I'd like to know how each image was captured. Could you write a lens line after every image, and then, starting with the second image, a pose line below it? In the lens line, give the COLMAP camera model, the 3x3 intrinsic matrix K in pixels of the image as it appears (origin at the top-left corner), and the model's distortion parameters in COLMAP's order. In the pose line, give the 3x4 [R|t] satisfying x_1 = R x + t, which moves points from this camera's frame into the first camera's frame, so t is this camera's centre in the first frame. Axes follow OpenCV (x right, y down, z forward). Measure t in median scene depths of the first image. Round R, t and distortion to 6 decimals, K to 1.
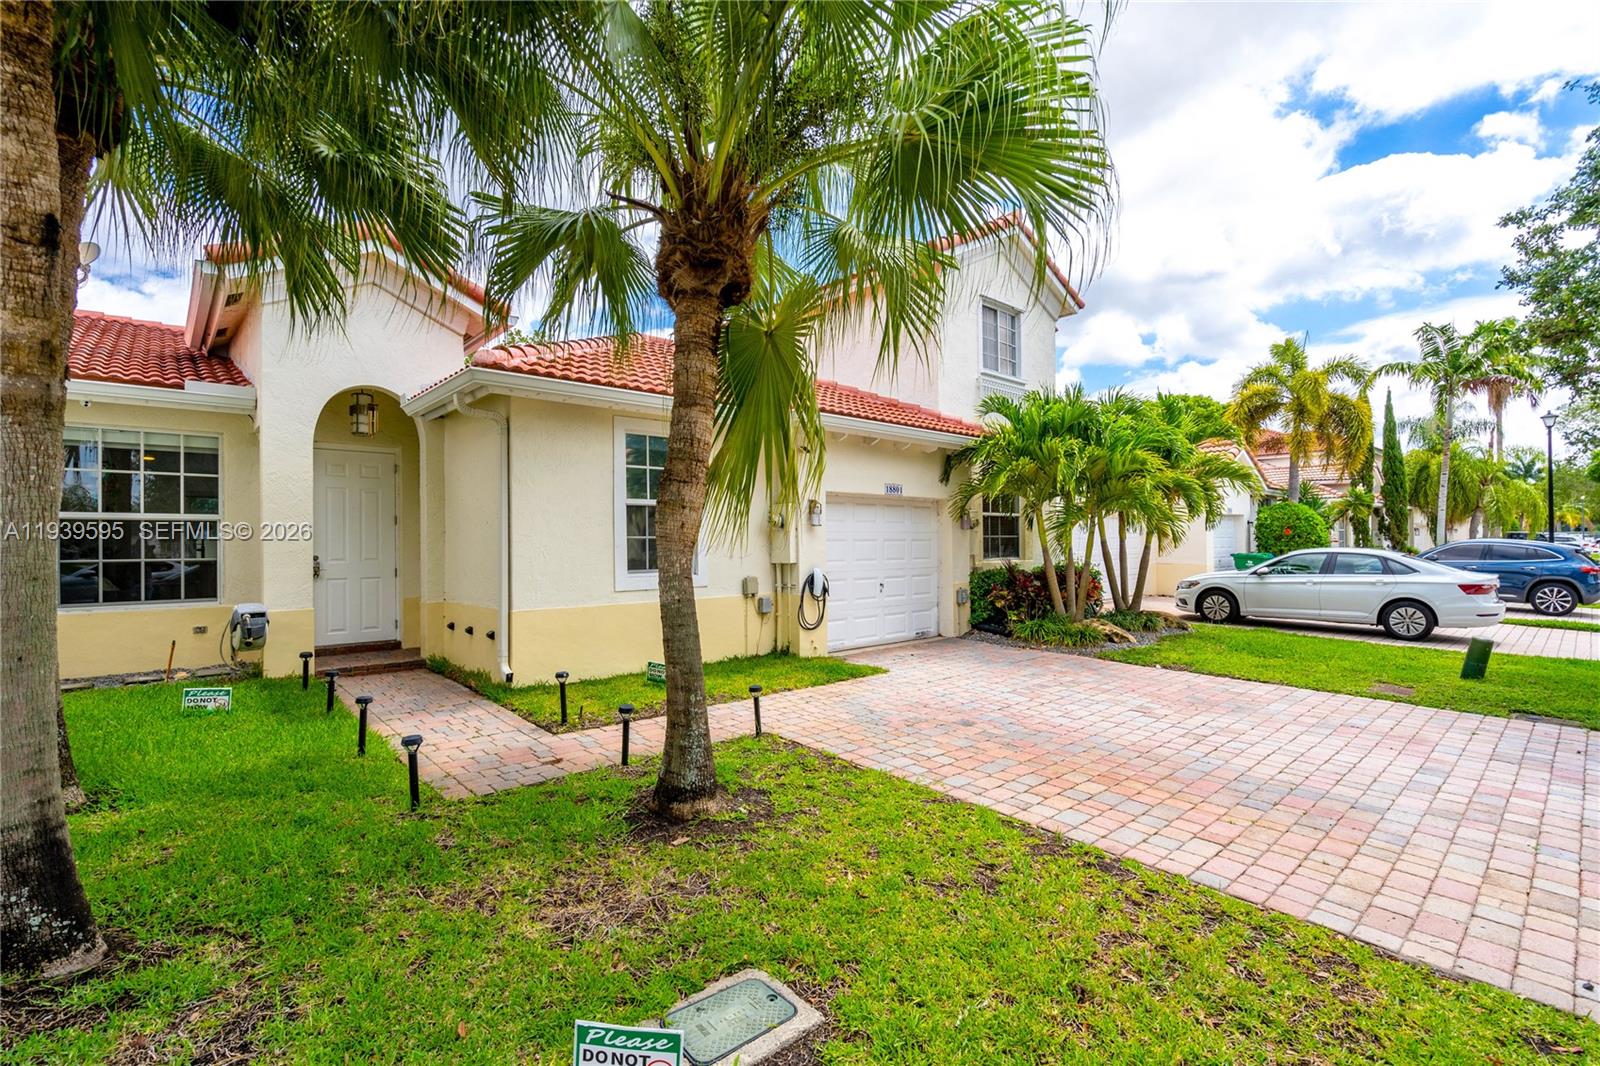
lens RADIAL K [[710.5, 0, 784.5], [0, 710.5, 533.2], [0, 0, 1]] dist [-0.007084, 0.002887]
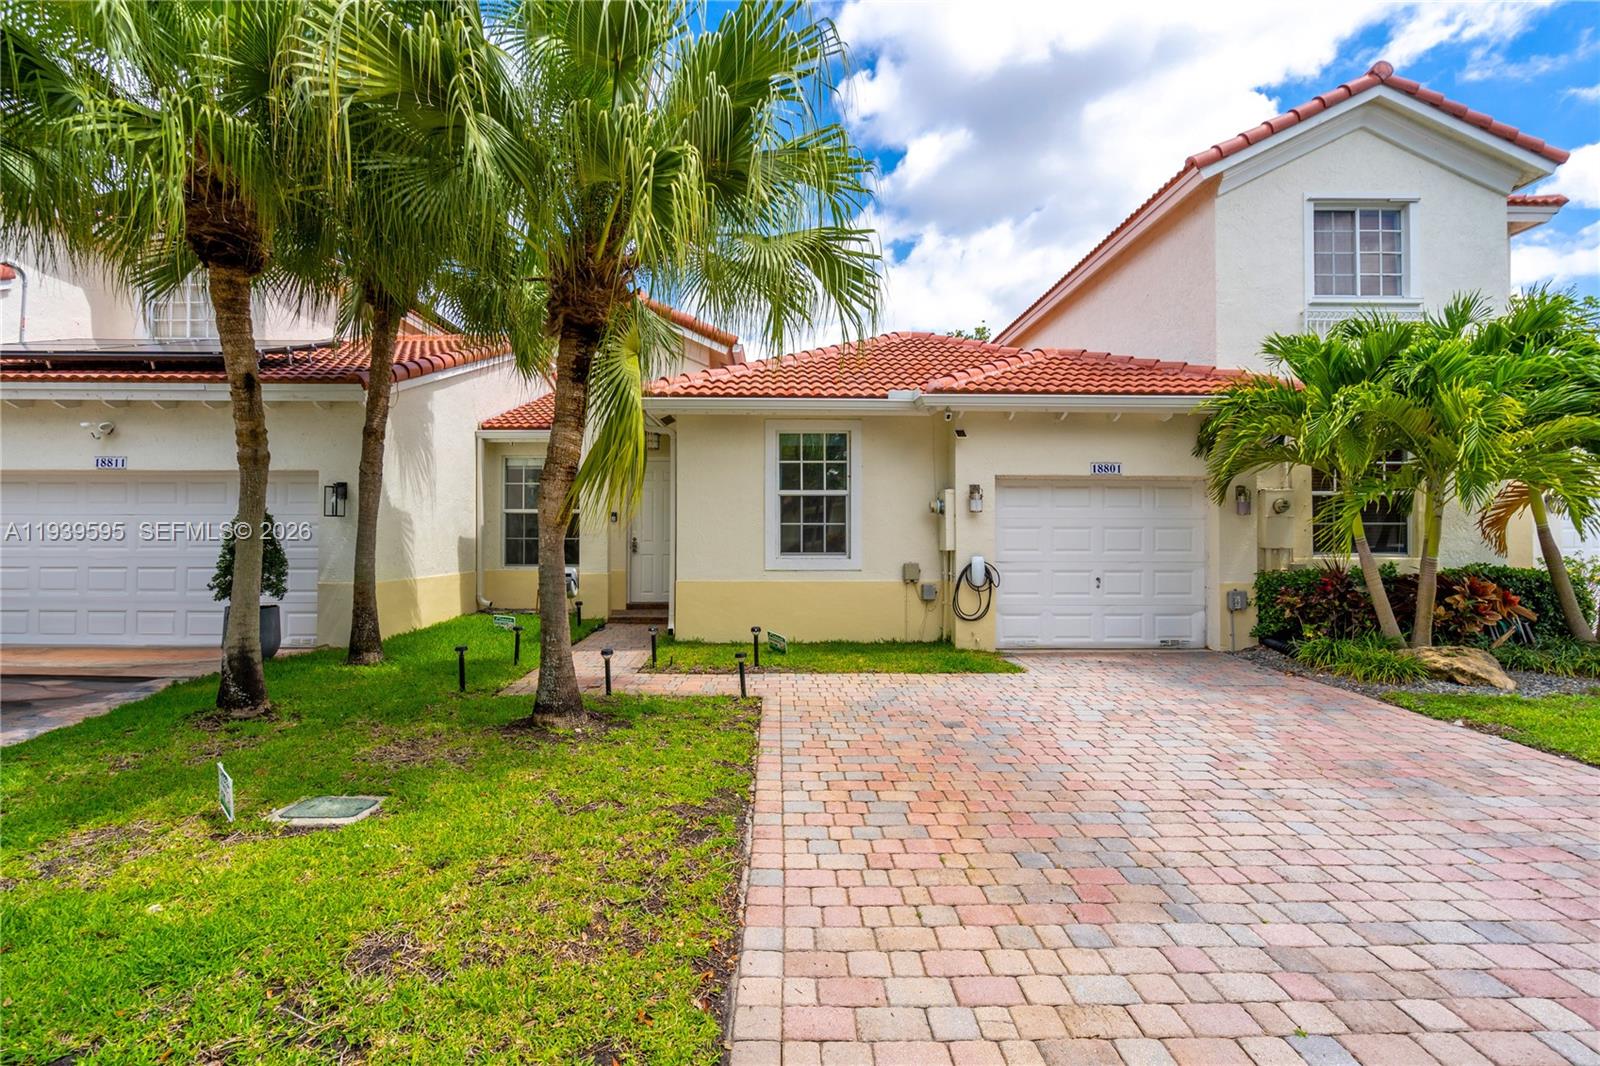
lens RADIAL K [[710.5, 0, 789.8], [0, 710.5, 523.8], [0, 0, 1]] dist [-0.007084, 0.002887]
pose [[0.765251, -0.001463, -0.643731, 0.493722], [0.000907, 0.999999, -0.001196, 0.006699], [0.643732, 0.000331, 0.765251, 0.117061]]
